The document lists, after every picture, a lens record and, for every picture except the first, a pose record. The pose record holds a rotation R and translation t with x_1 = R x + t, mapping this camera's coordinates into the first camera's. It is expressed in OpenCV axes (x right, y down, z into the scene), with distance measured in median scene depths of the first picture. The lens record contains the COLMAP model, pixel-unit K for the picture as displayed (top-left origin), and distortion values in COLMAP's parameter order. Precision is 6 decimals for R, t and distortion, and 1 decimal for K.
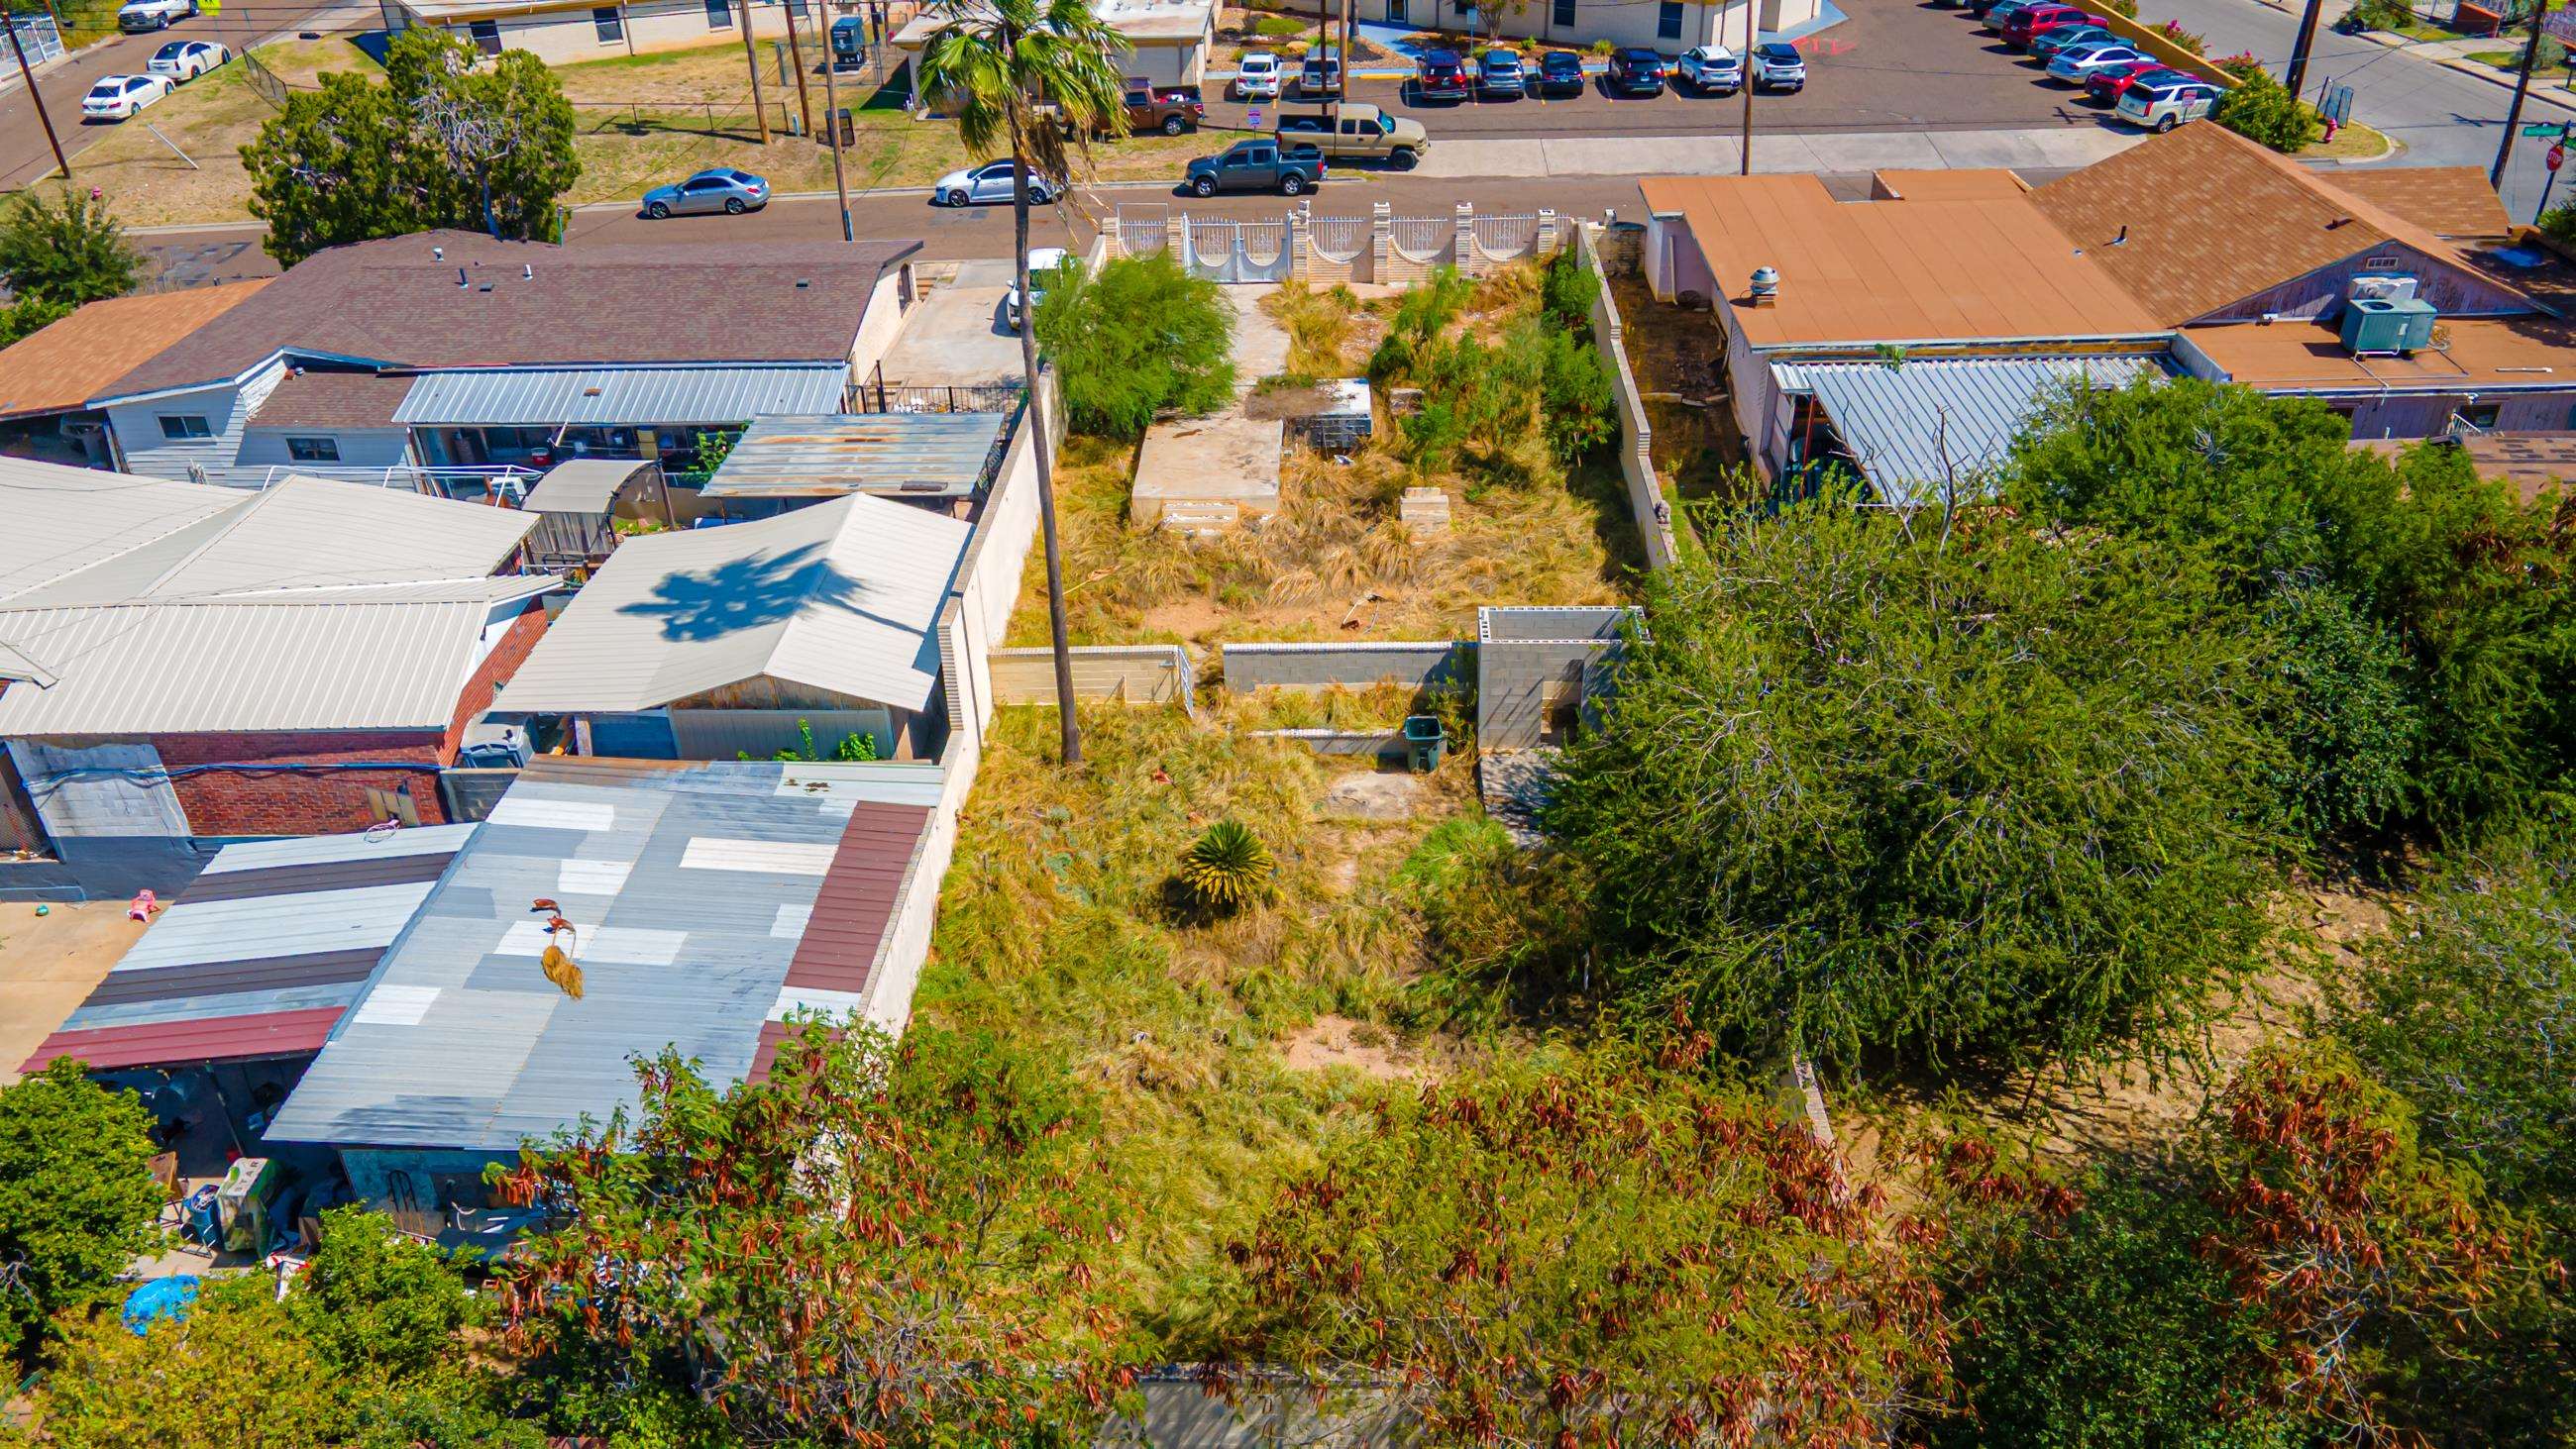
lens RADIAL K [[1877.1, 0, 1286.7], [0, 1877.1, 731.0], [0, 0, 1]] dist [0.034292, 0.021087]
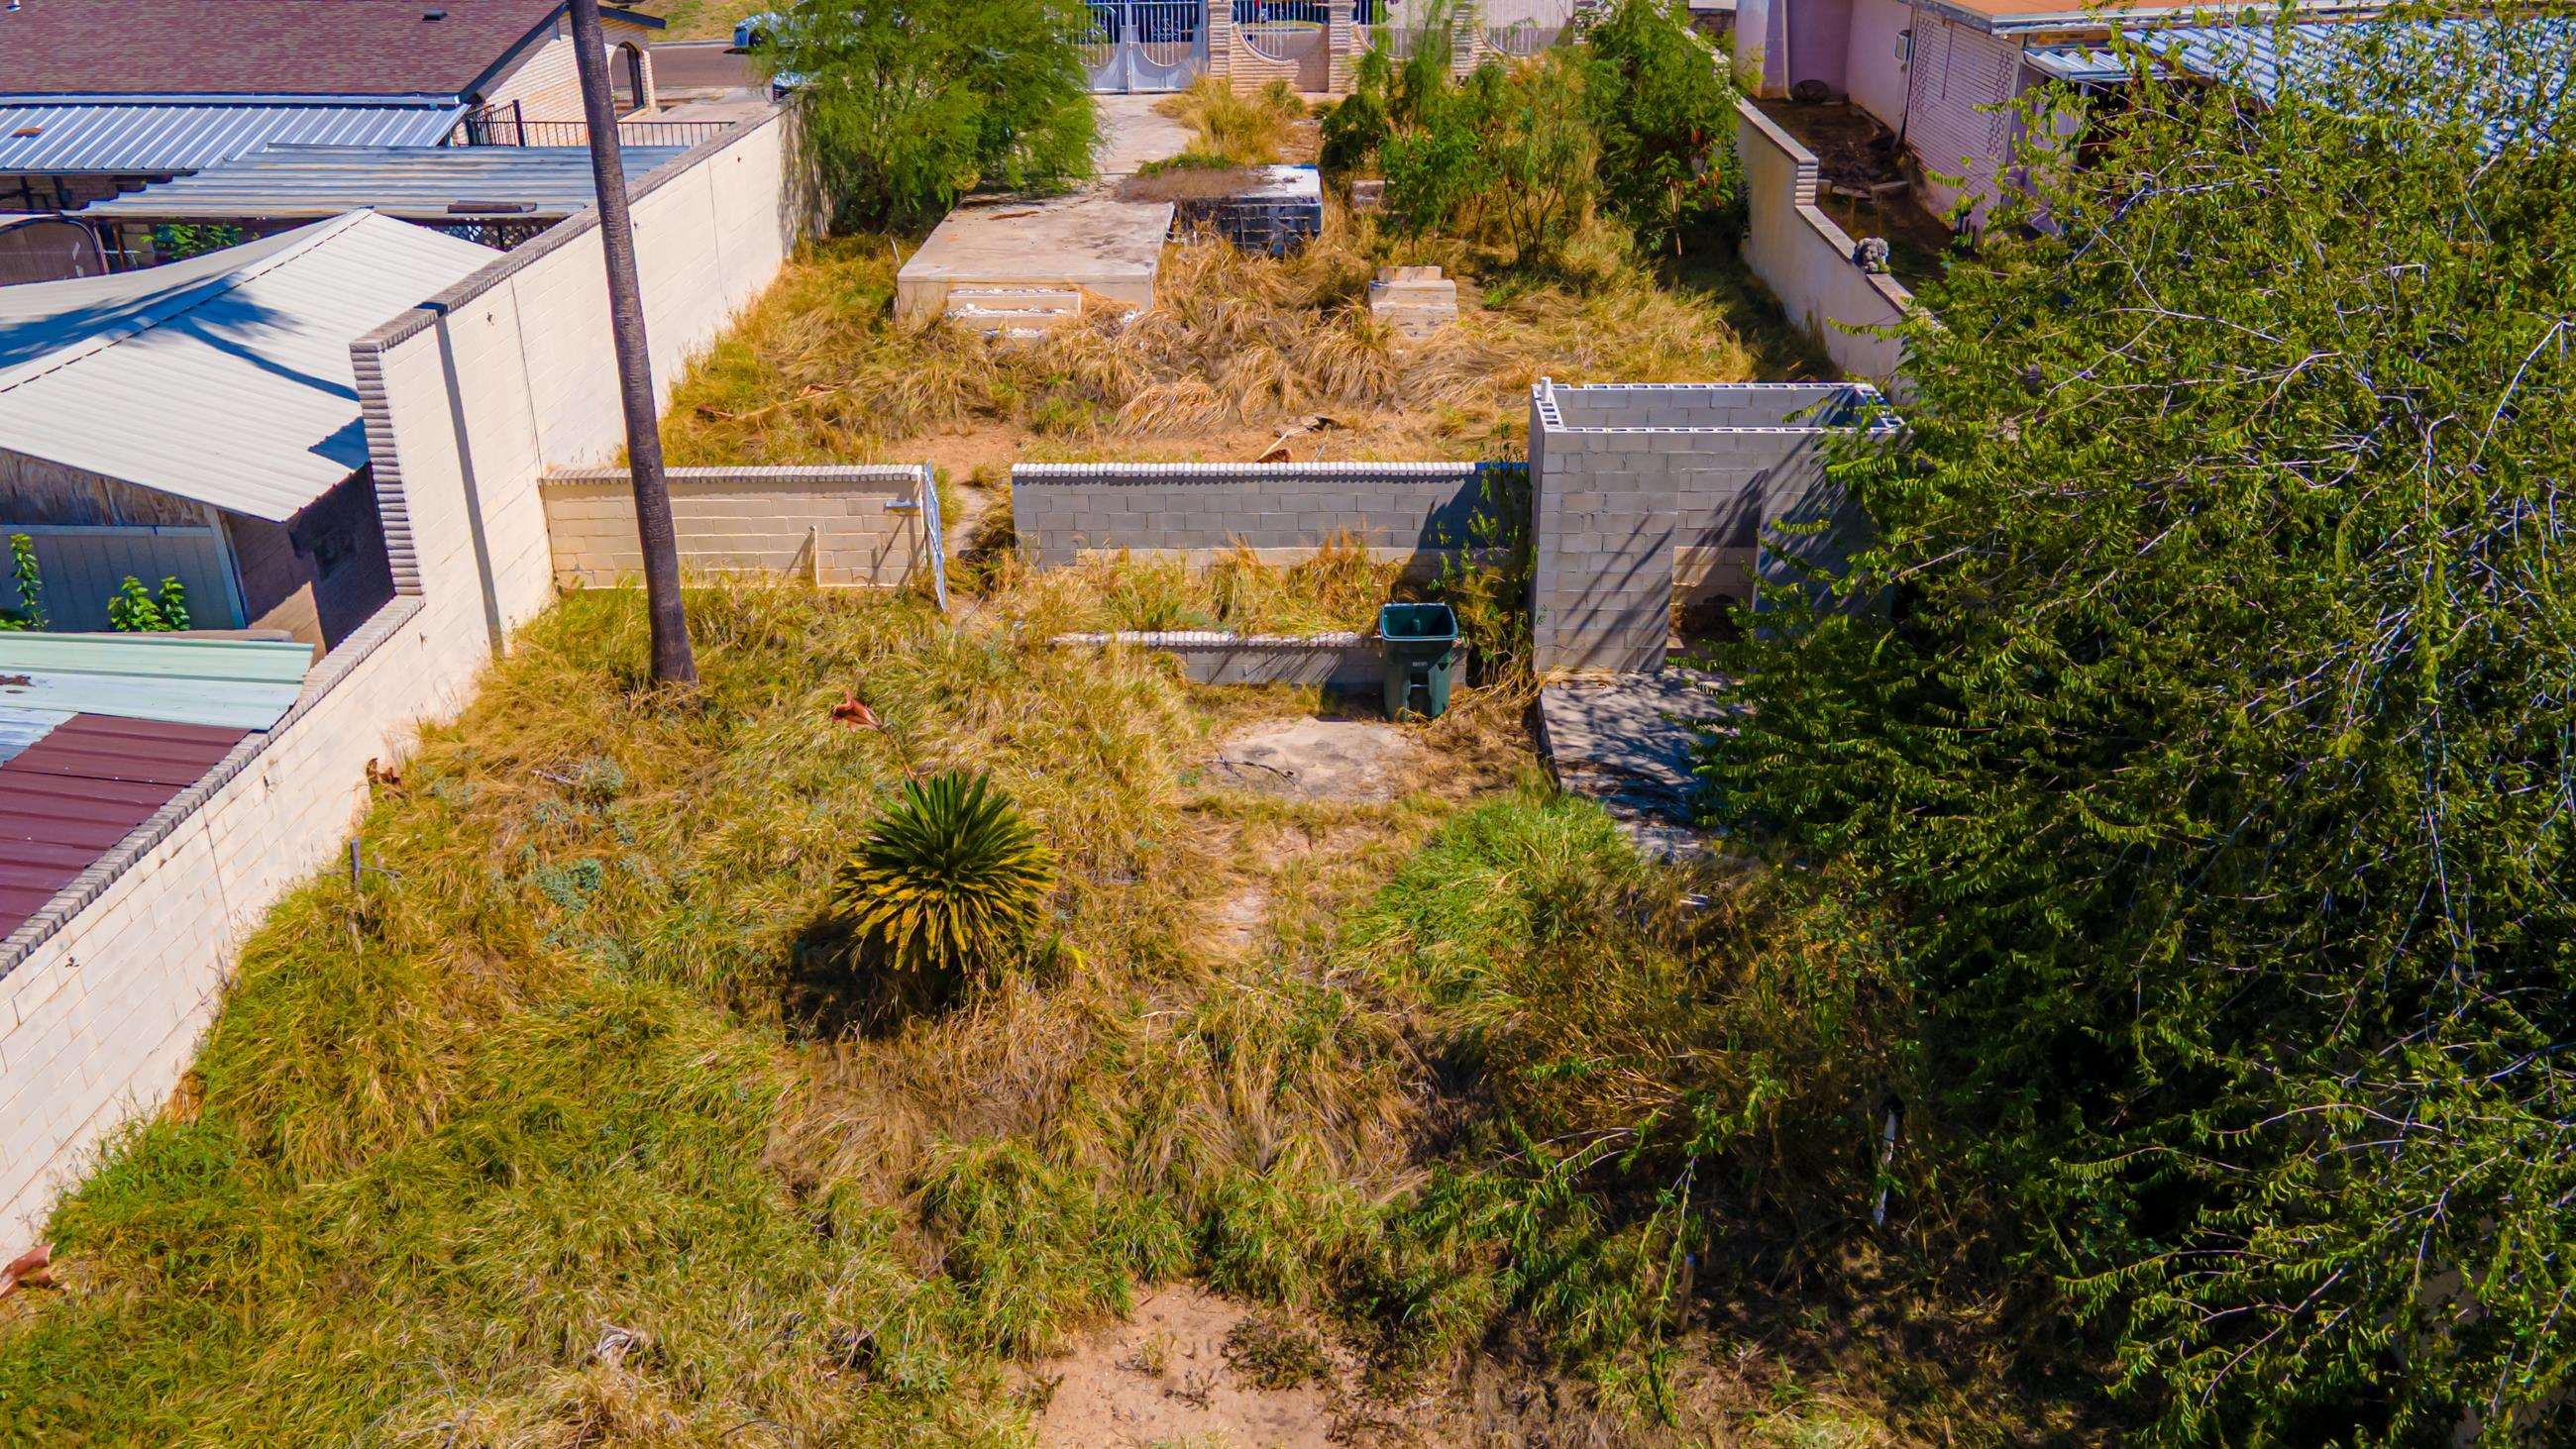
lens RADIAL K [[1945.9, 0, 1204.6], [0, 1945.9, 536.2], [0, 0, 1]] dist [0.040657, -0.005484]
pose [[0.999639, 0.015265, -0.022112, 0.026323], [-0.018920, 0.984235, -0.175851, 0.057128], [0.019079, 0.176206, 0.984168, 0.456086]]
